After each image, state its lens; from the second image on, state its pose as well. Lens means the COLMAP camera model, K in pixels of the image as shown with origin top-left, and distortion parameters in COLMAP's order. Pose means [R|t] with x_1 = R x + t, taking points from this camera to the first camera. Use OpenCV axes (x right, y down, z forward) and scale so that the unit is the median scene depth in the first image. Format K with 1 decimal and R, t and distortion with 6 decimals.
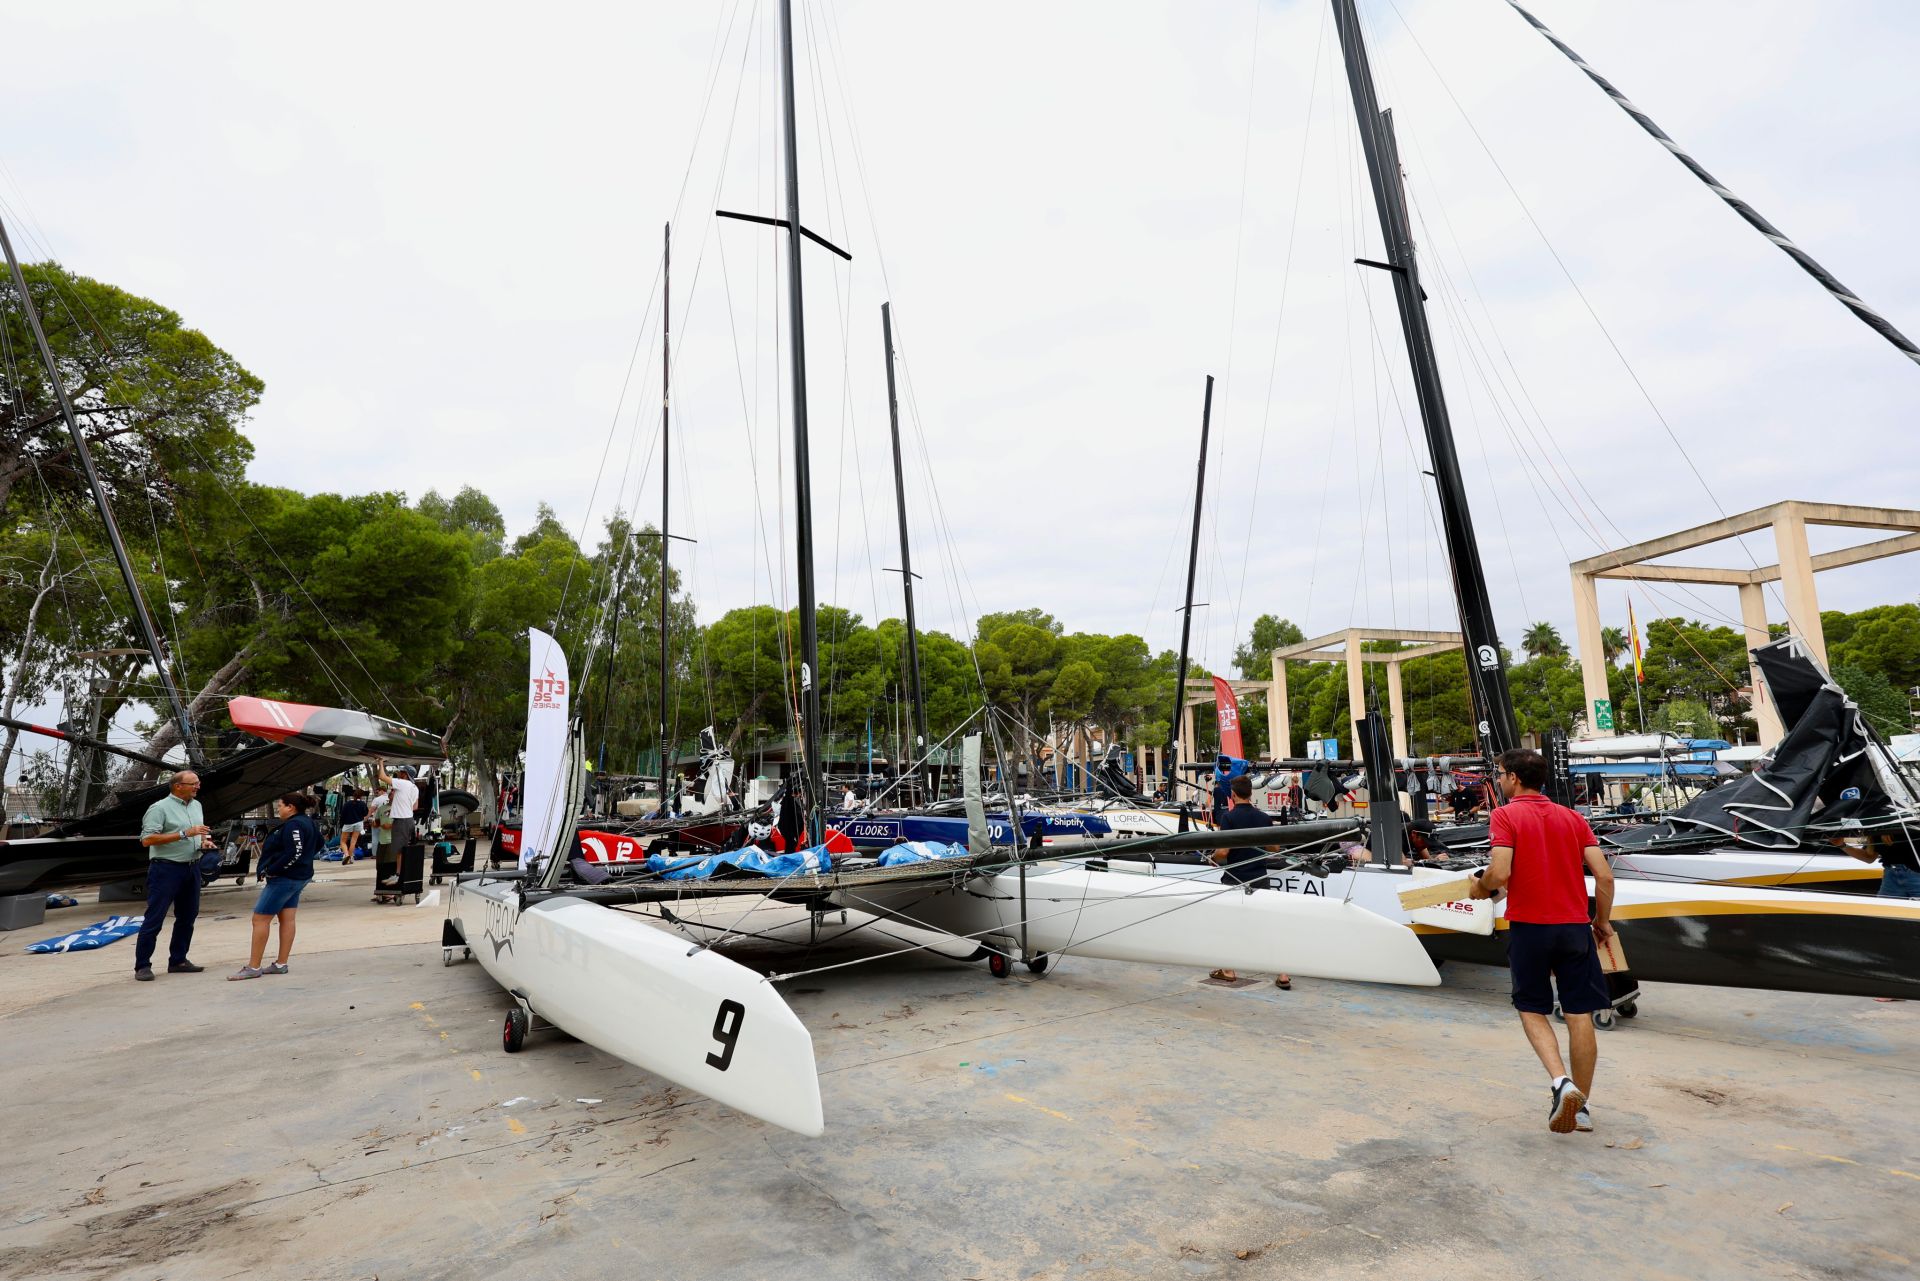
lens RADIAL K [[917.2, 0, 967.1], [0, 917.2, 640.2], [0, 0, 1]] dist [0.000183, -0.000345]
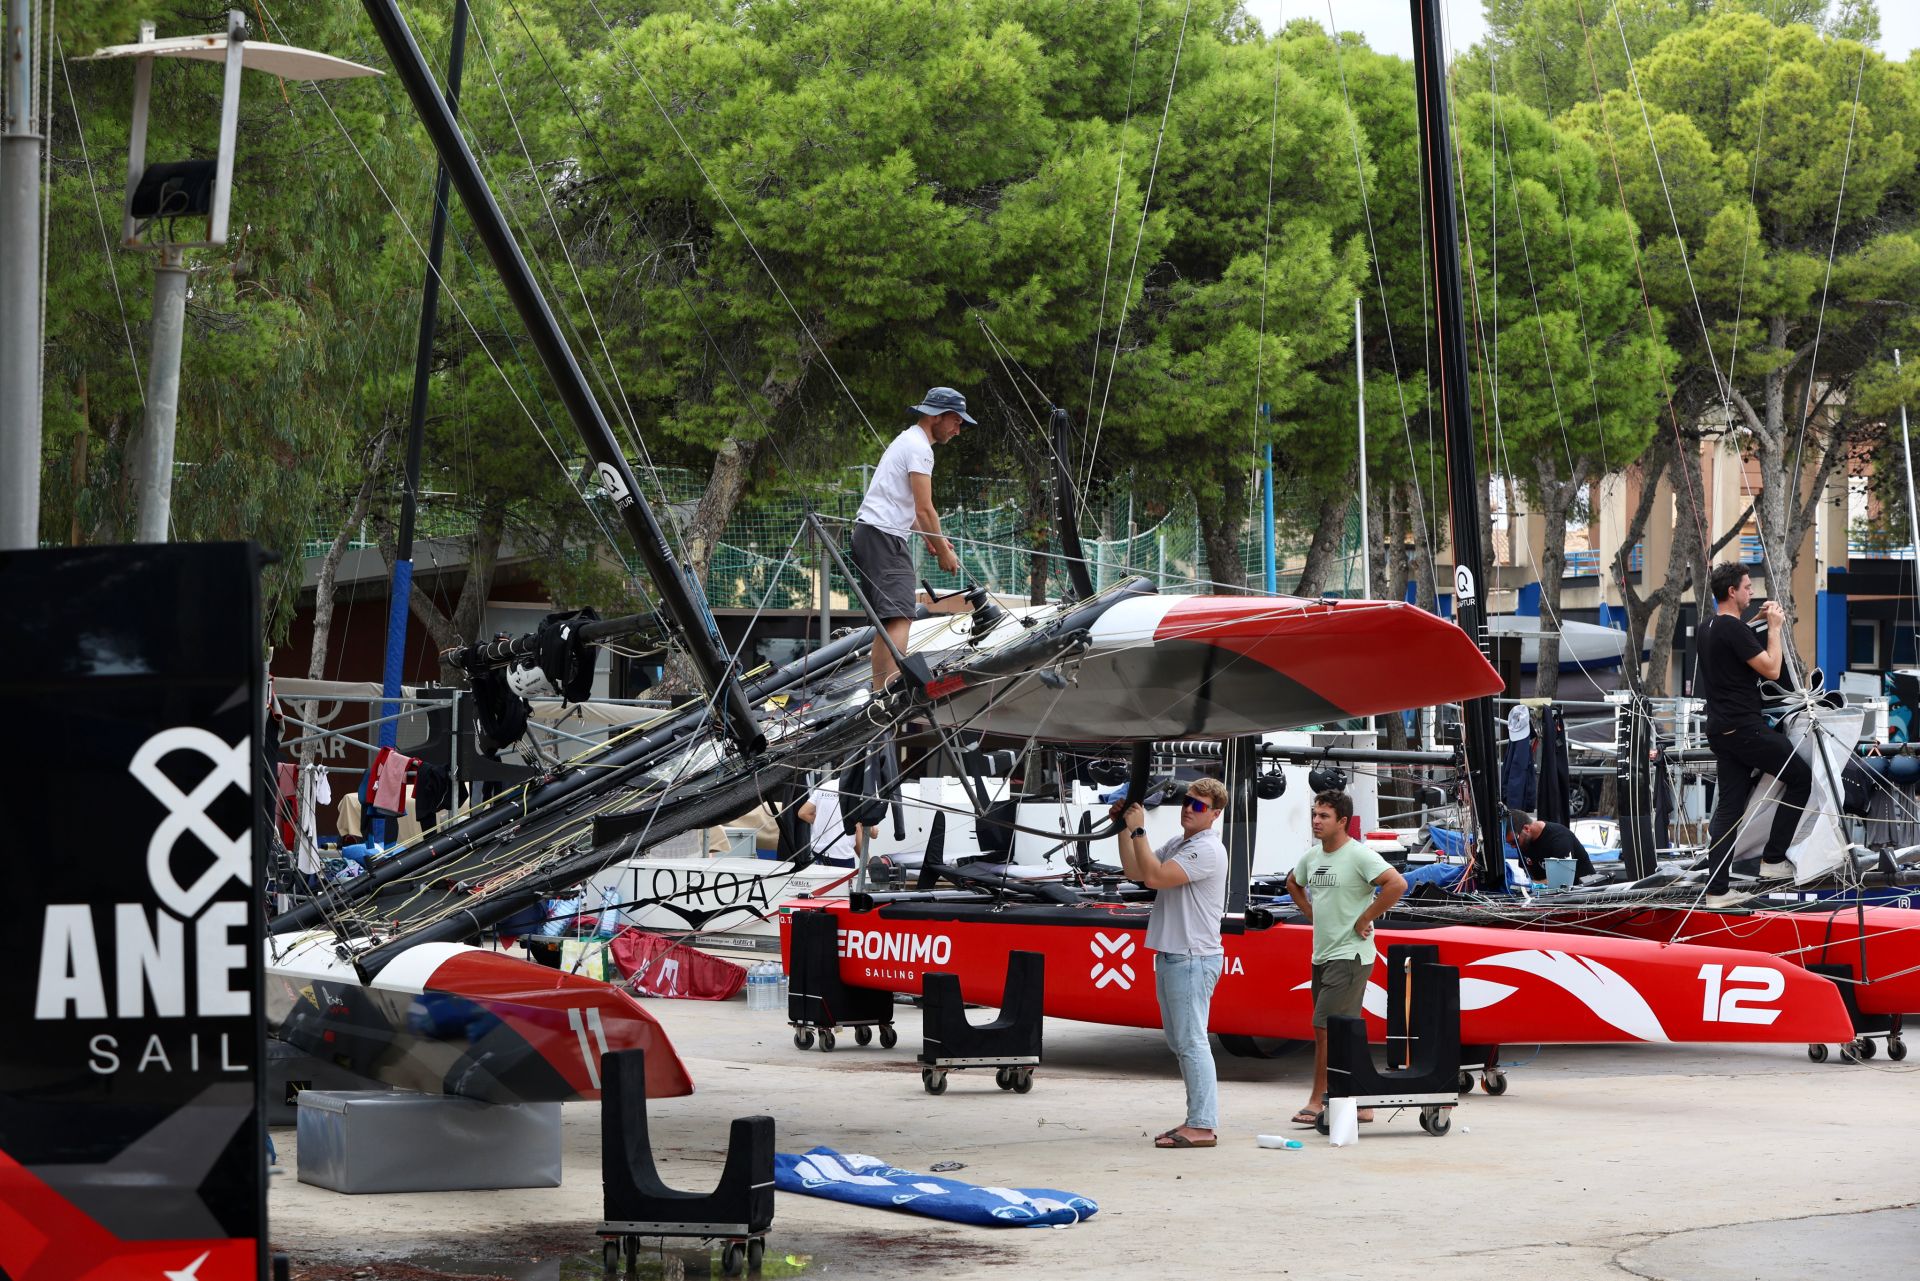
lens RADIAL K [[4996.3, 0, 960.0], [0, 4996.3, 640.5], [0, 0, 1]] dist [-0.183917, 1.144533]
pose [[0.997352, 0.014194, 0.071324, -0.257320], [-0.024766, 0.988435, 0.149610, -0.051353], [-0.068375, -0.150980, 0.986169, -0.240935]]
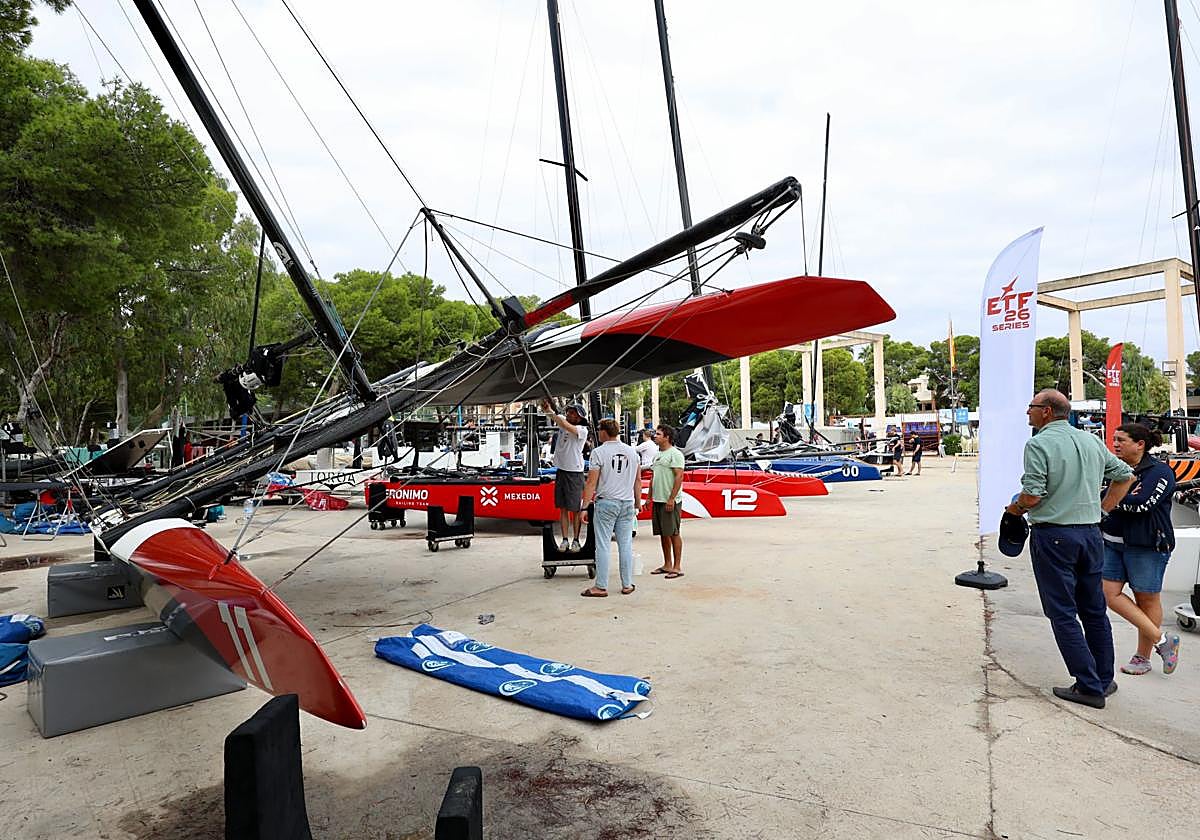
lens RADIAL K [[689.1, 0, 632.4], [0, 689.1, 416.4], [0, 0, 1]] dist [0.002032, 0.000695]
pose [[0.905870, 0.005941, 0.423514, -0.252658], [-0.056165, 0.992757, 0.106206, 0.026002], [-0.419815, -0.119996, 0.899642, 0.140036]]
